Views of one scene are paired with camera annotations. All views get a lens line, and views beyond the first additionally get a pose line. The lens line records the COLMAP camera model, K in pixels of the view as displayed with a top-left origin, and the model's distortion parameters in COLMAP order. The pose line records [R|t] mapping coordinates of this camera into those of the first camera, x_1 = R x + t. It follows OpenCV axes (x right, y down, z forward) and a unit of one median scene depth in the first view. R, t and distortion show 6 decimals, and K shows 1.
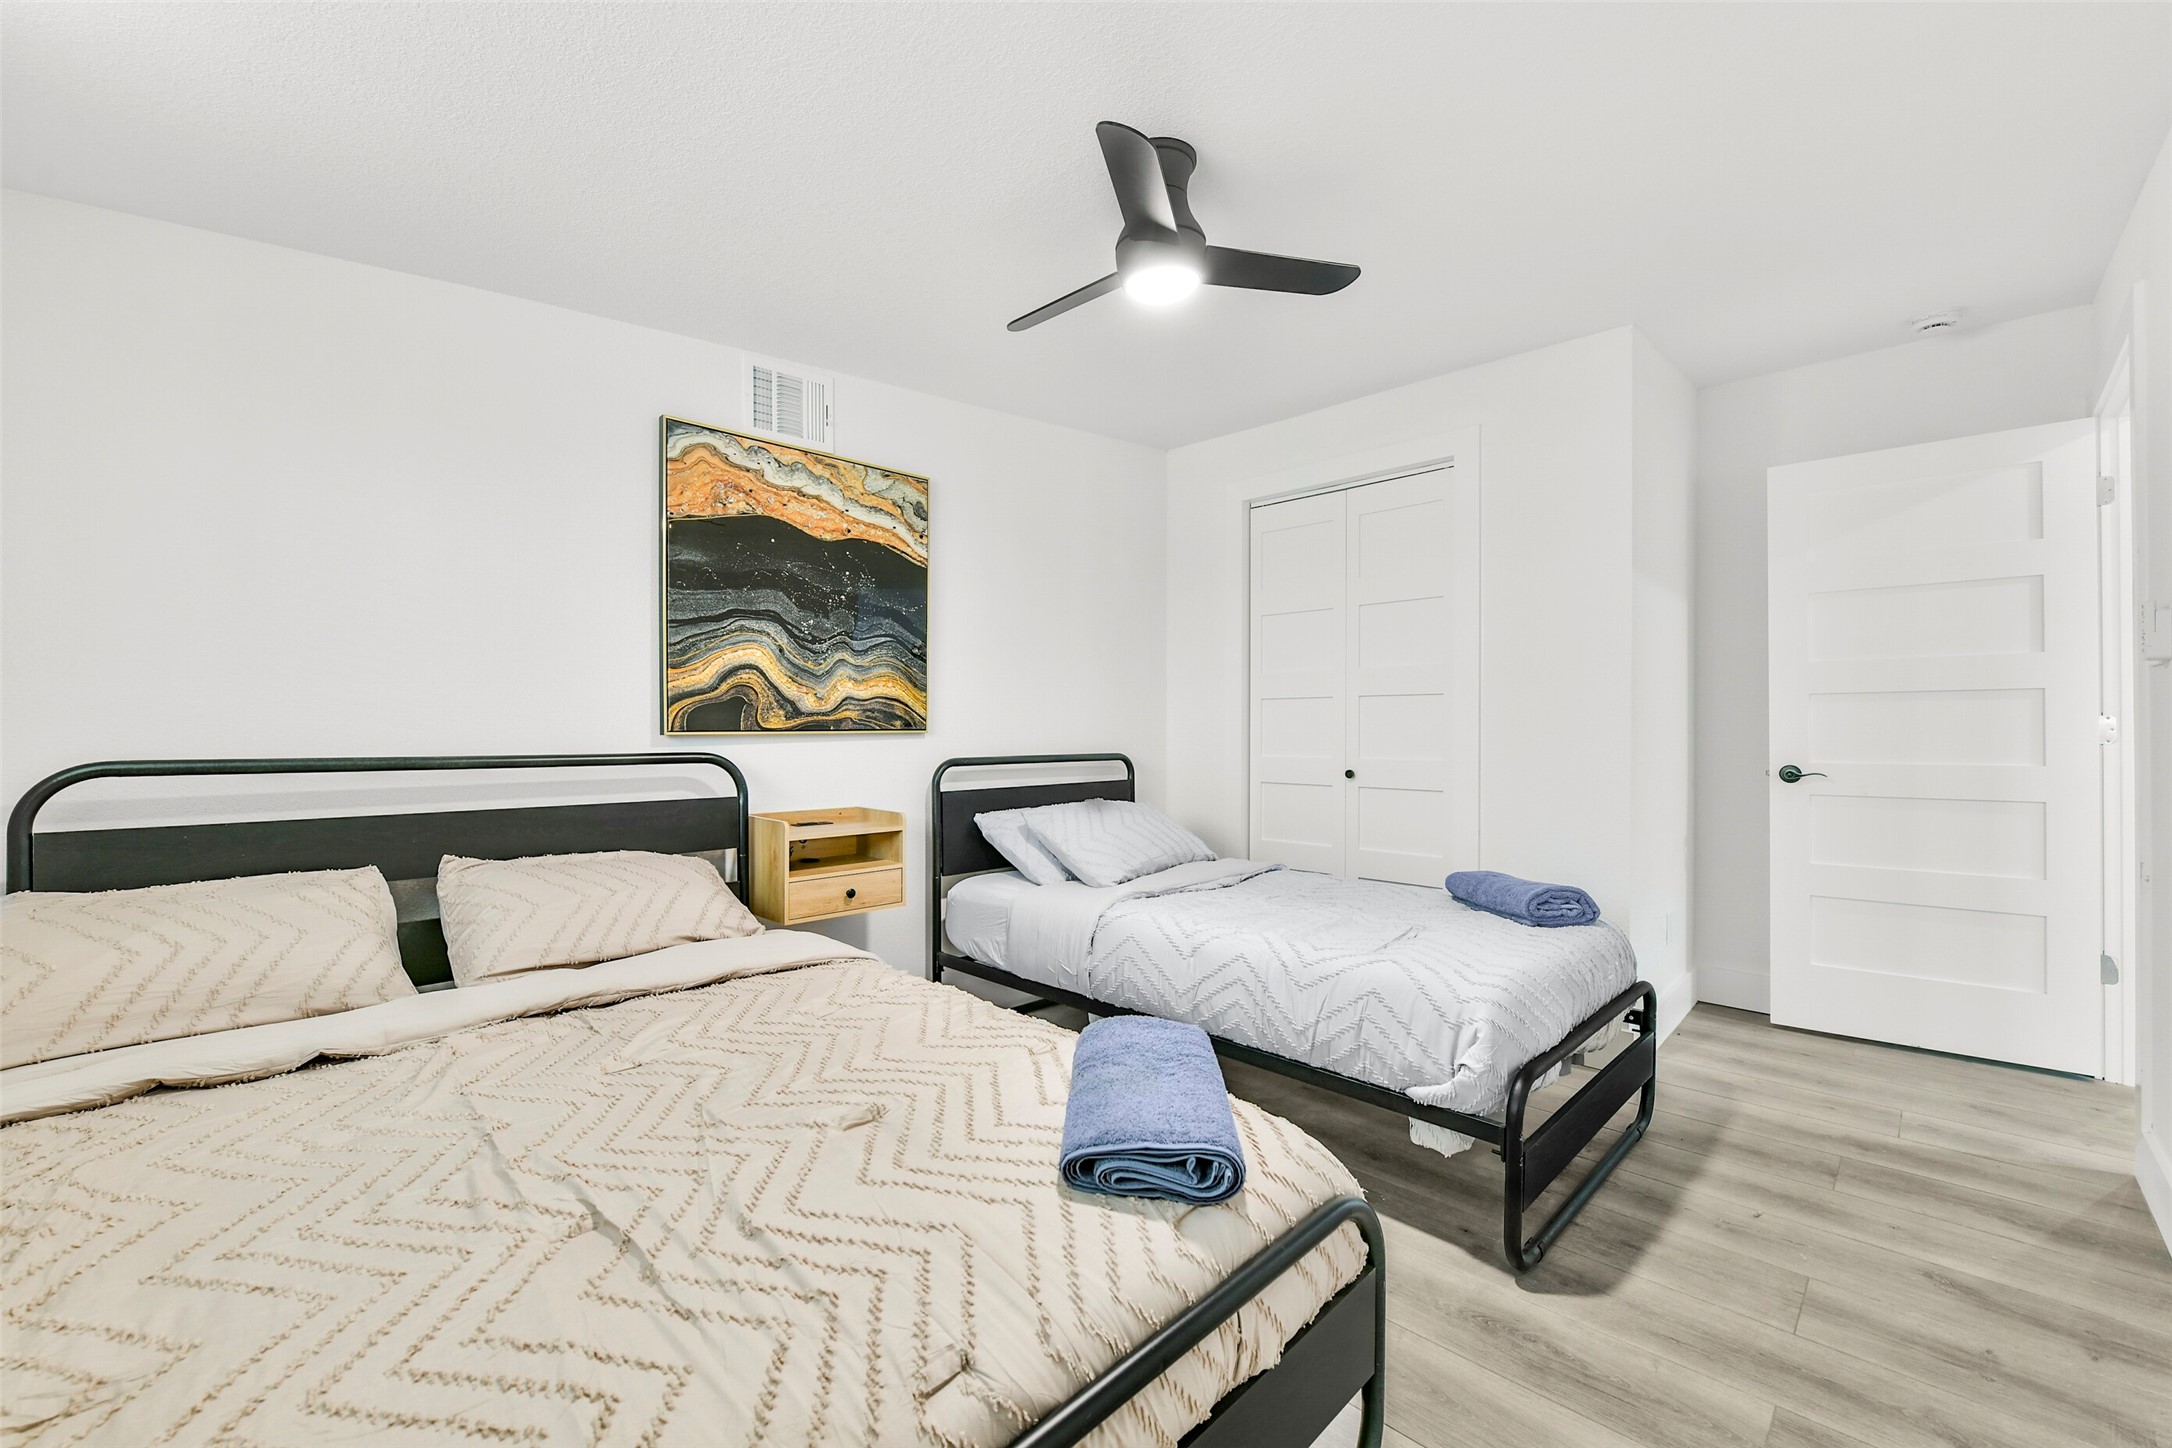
lens RADIAL K [[885.3, 0, 1087.1], [0, 885.3, 722.3], [0, 0, 1]] dist [0.001962, -0.000244]
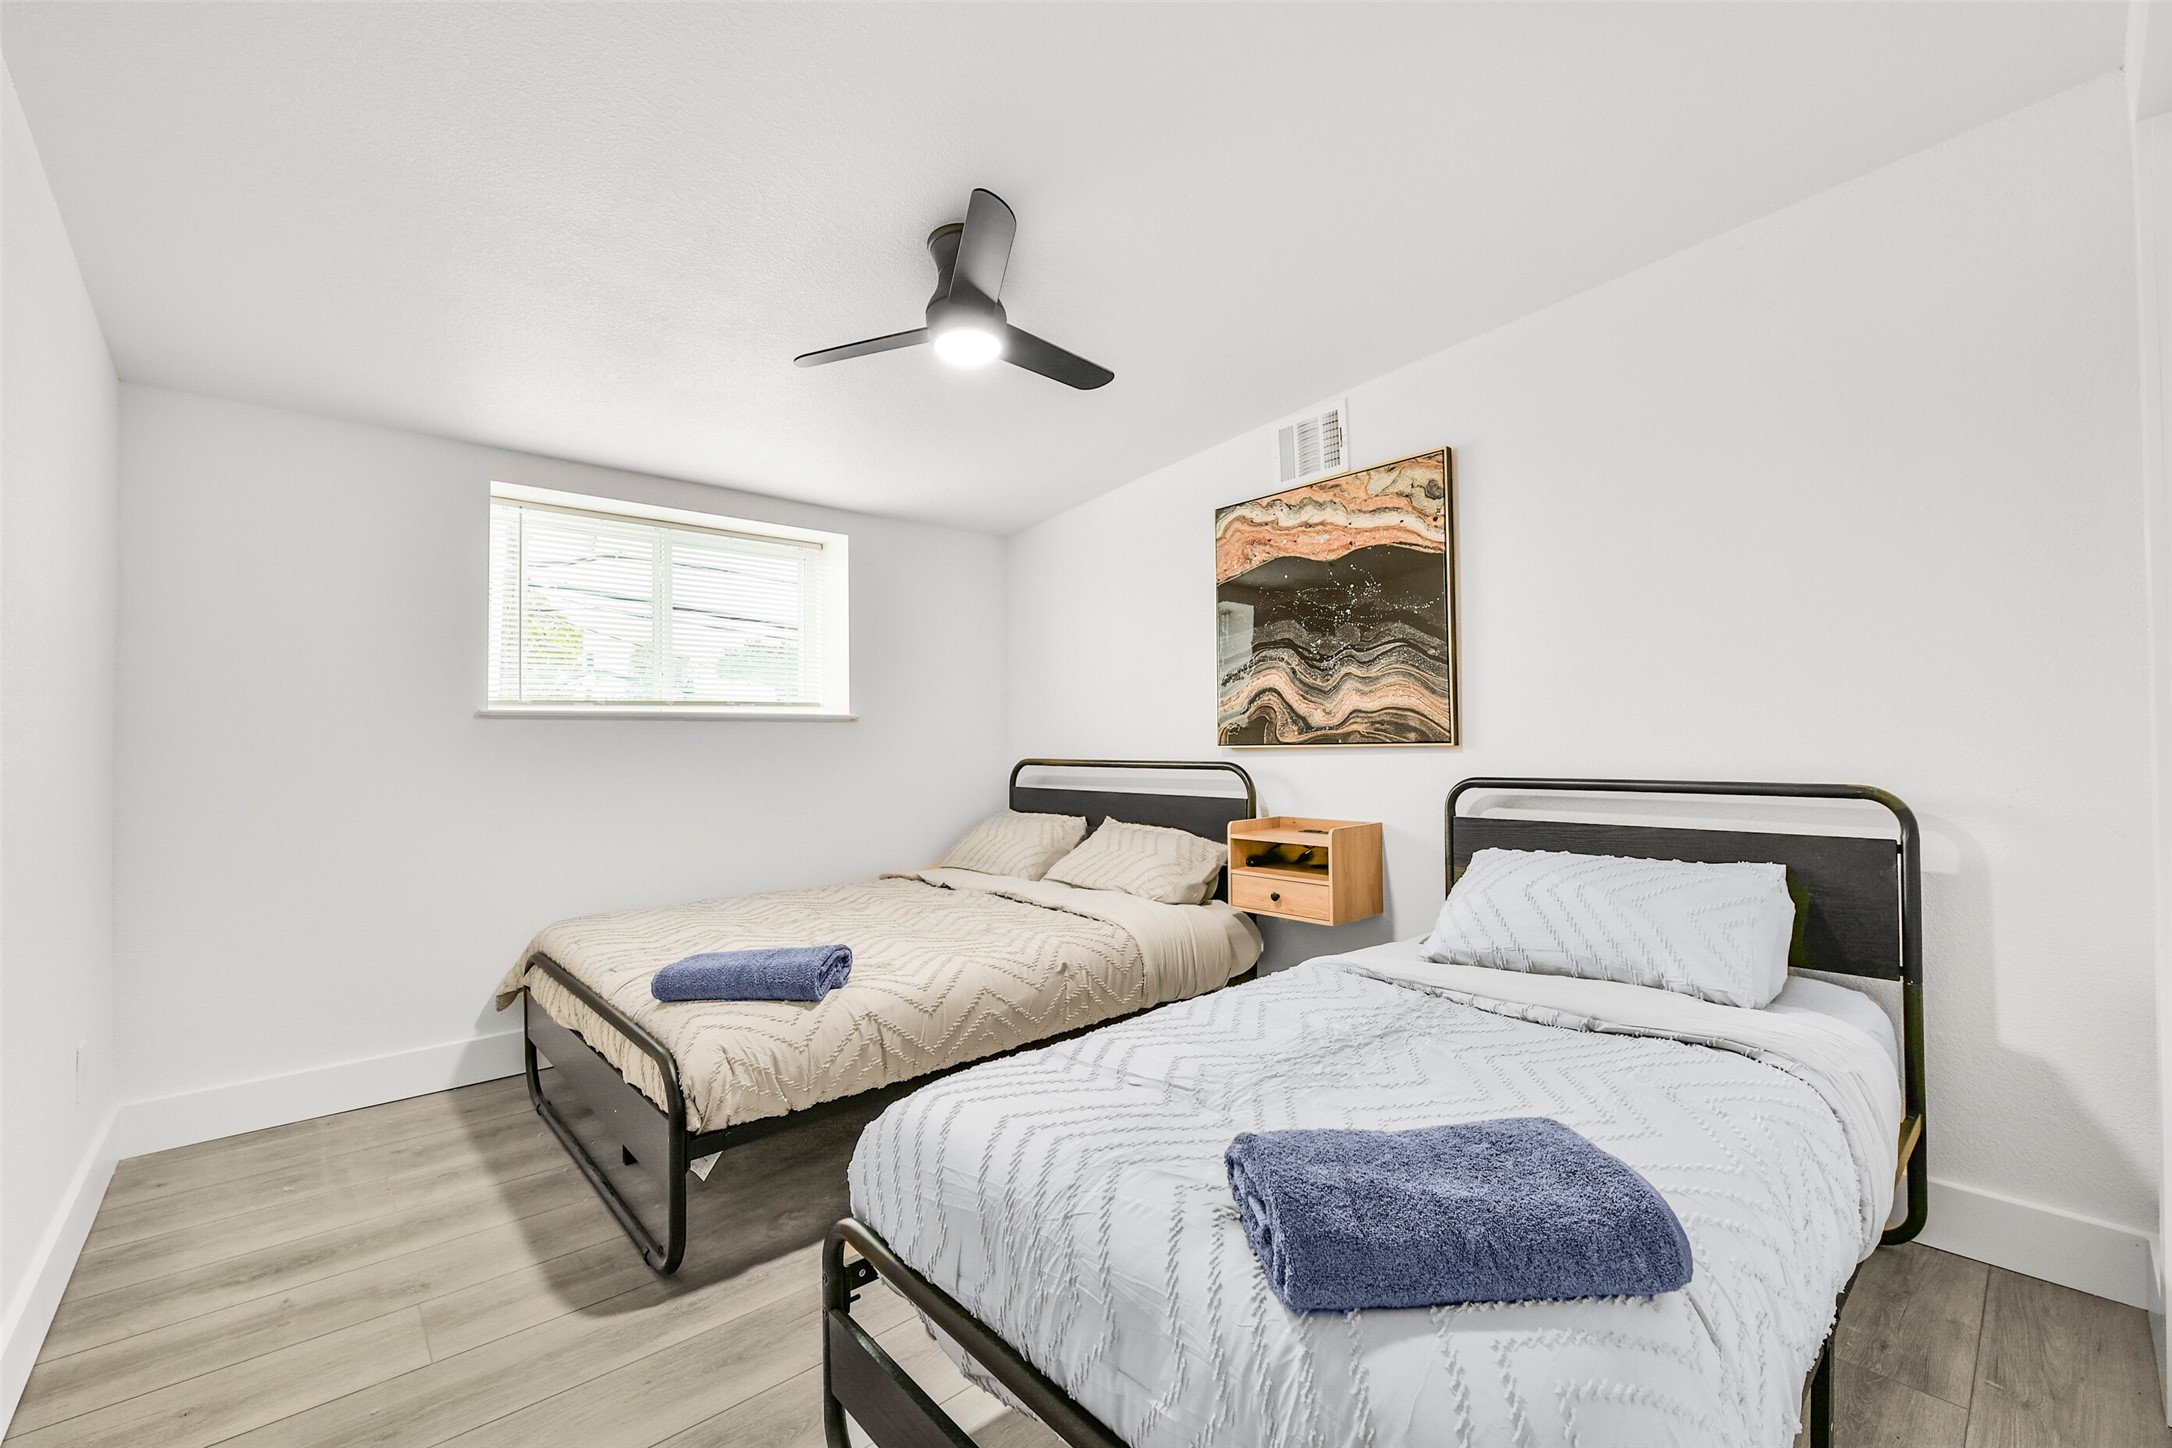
lens RADIAL K [[885.3, 0, 1086.7], [0, 885.3, 735.6], [0, 0, 1]] dist [0.001962, -0.000244]
pose [[-0.050879, -0.020556, -0.998493, 0.749529], [0.003436, 0.999779, -0.020757, 0.020082], [0.998699, -0.004487, -0.050797, 0.765103]]
